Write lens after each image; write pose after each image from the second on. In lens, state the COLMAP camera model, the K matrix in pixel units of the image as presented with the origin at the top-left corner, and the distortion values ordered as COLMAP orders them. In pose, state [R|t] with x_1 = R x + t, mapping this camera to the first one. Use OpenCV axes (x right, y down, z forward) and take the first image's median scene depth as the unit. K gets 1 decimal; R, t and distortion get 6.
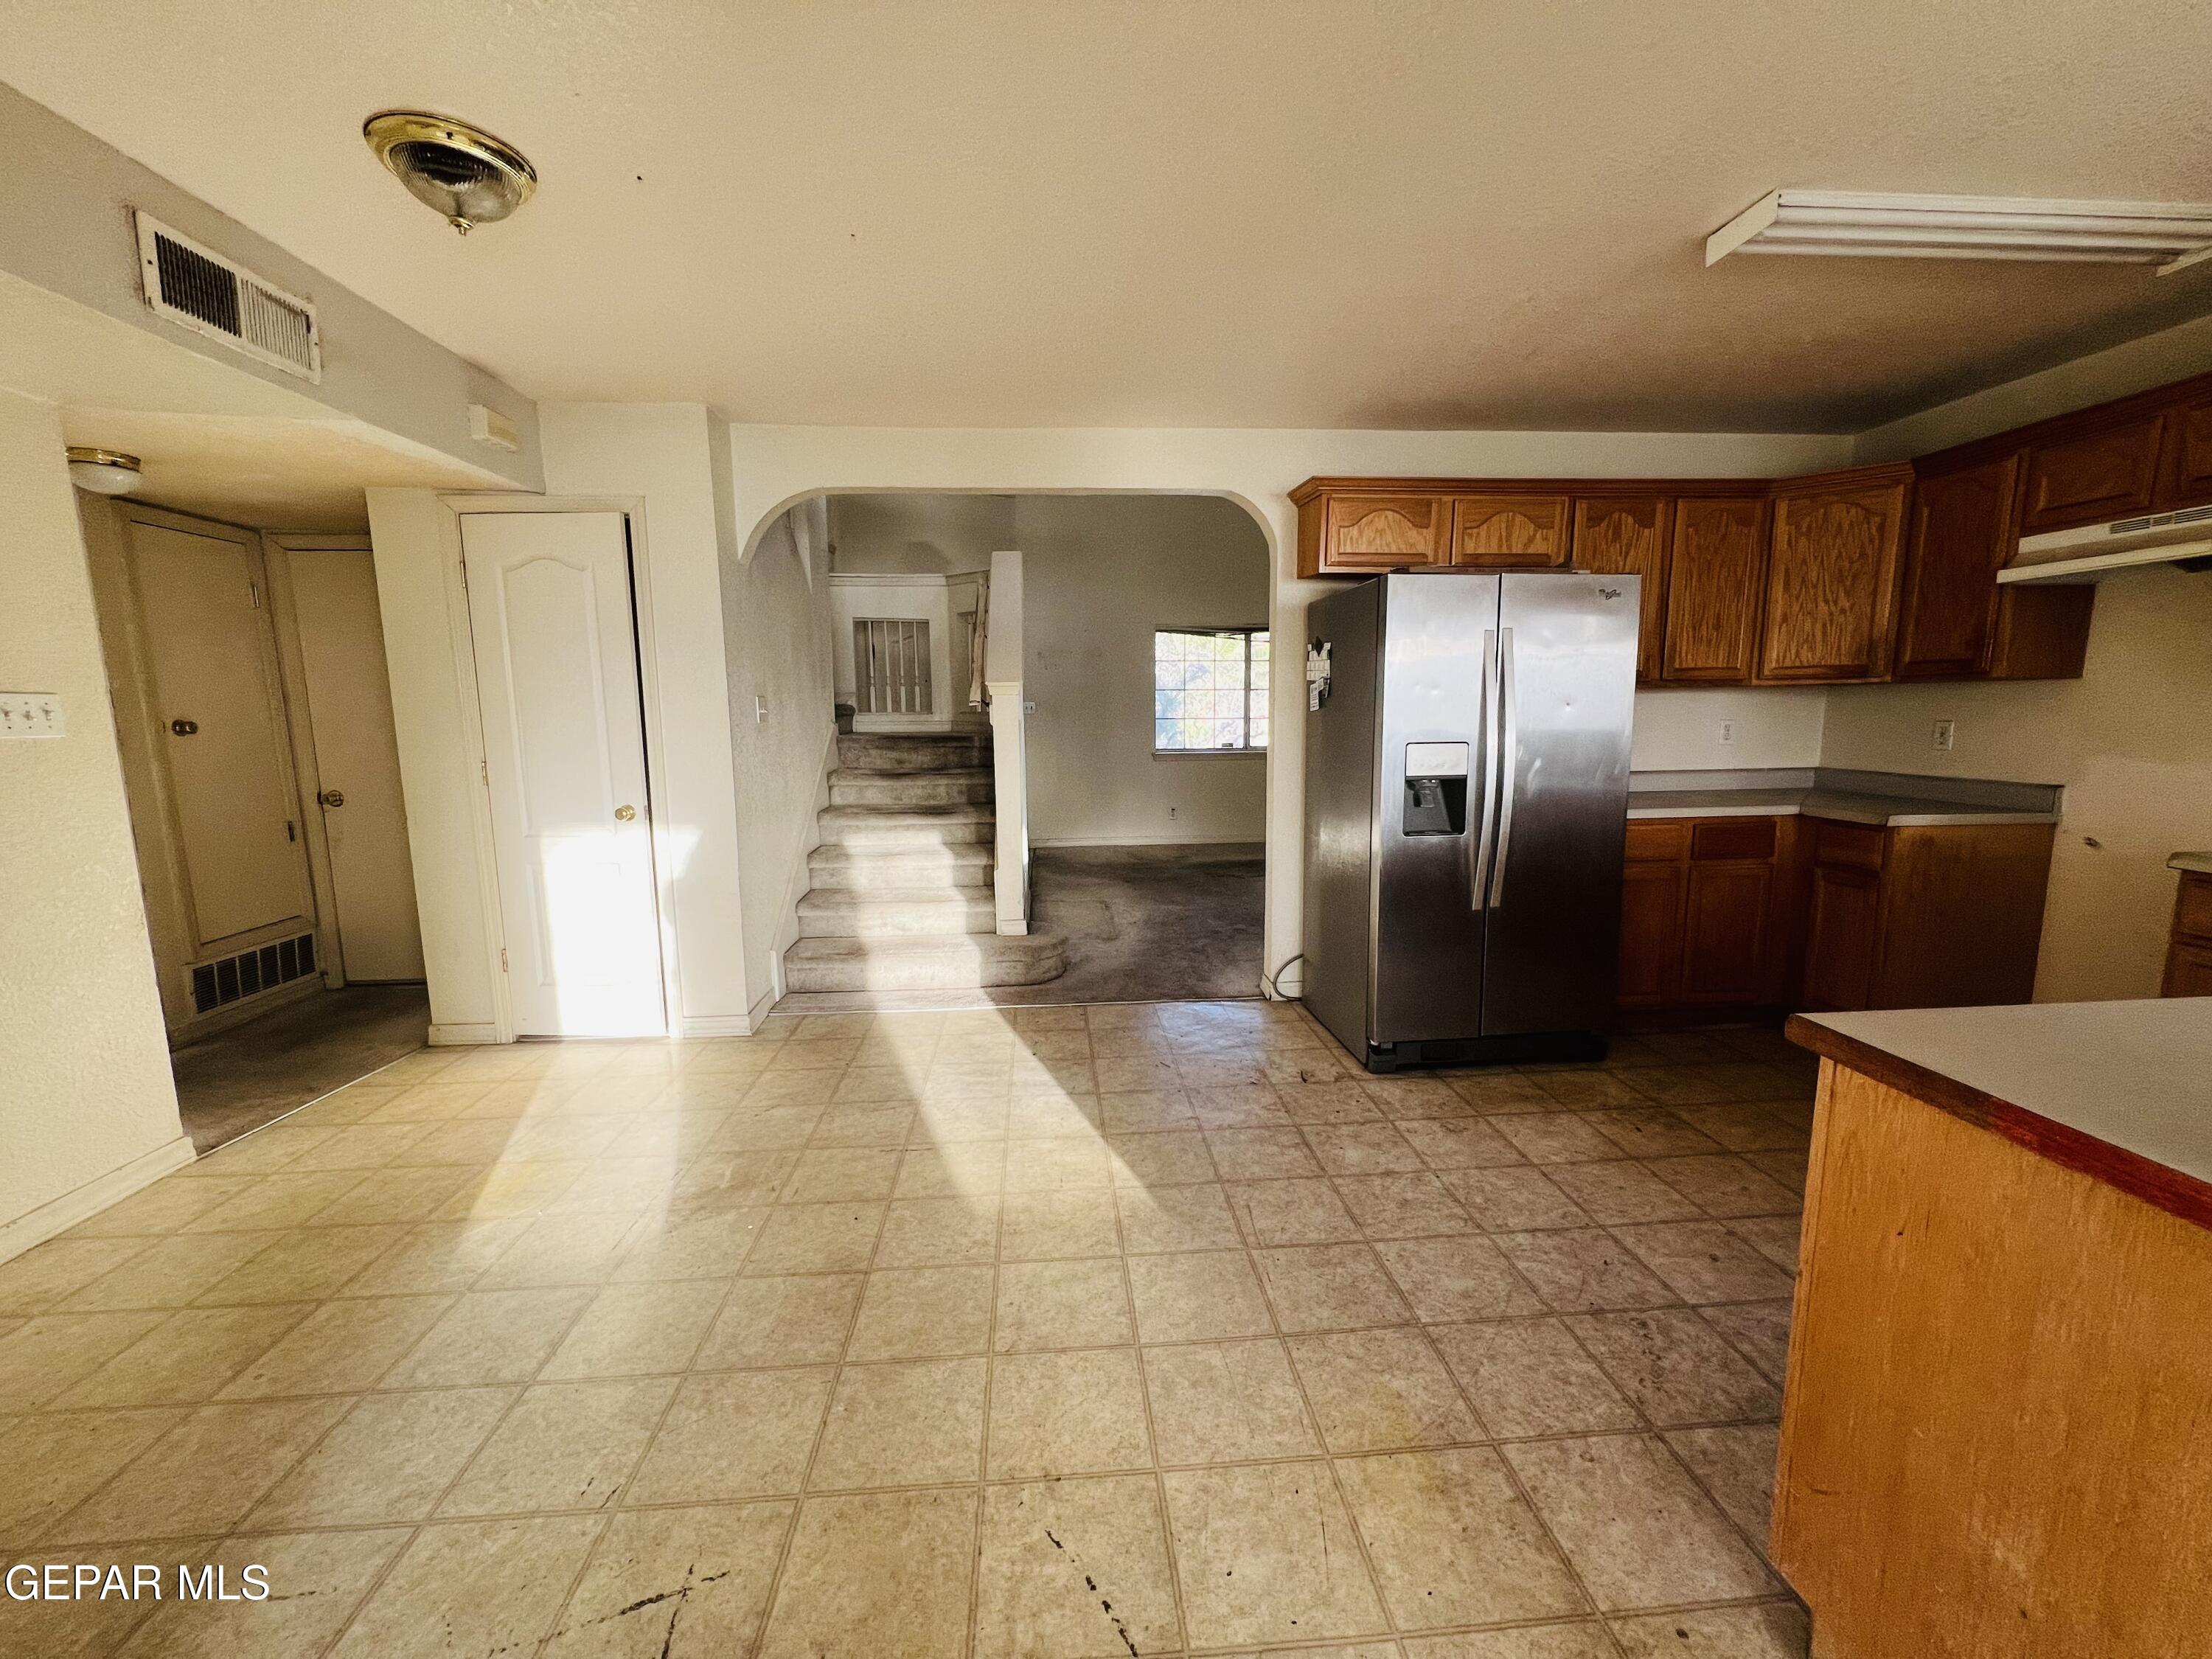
lens RADIAL K [[887.7, 0, 1104.1], [0, 887.7, 835.2], [0, 0, 1]] dist [0.003371, 0.000344]
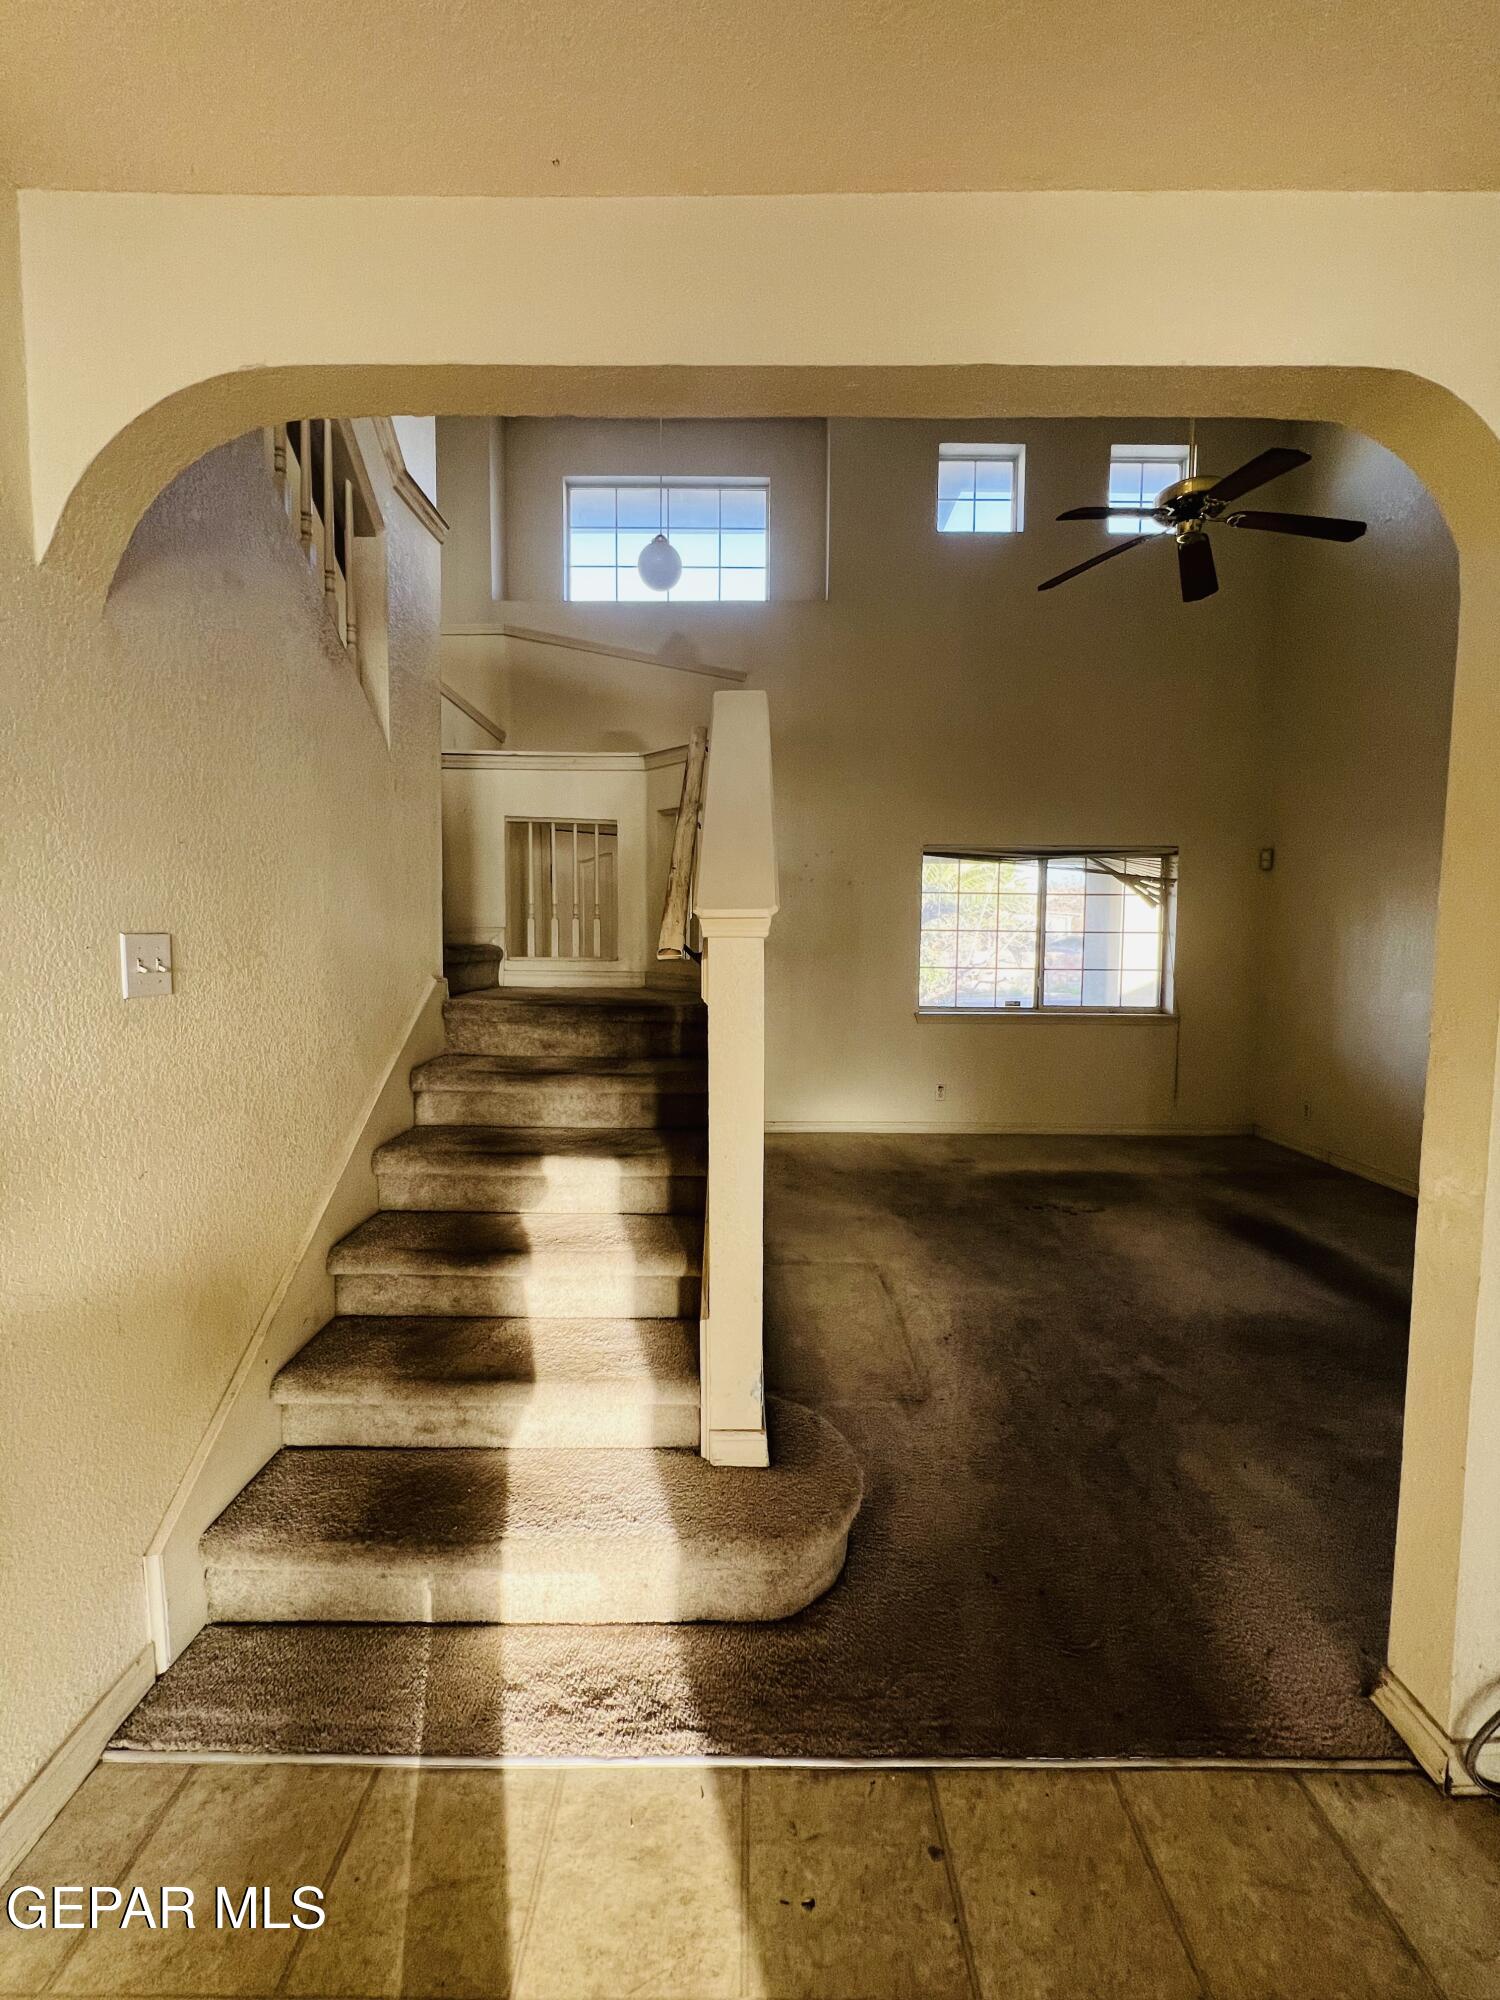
lens RADIAL K [[800.8, 0, 749.2], [0, 800.8, 998.4], [0, 0, 1]] dist [0.000474, 0.000090]
pose [[0.997225, 0.023886, -0.070508, -0.060926], [-0.029083, 0.996862, -0.073626, -0.078148], [0.068528, 0.075473, 0.994790, 0.479038]]
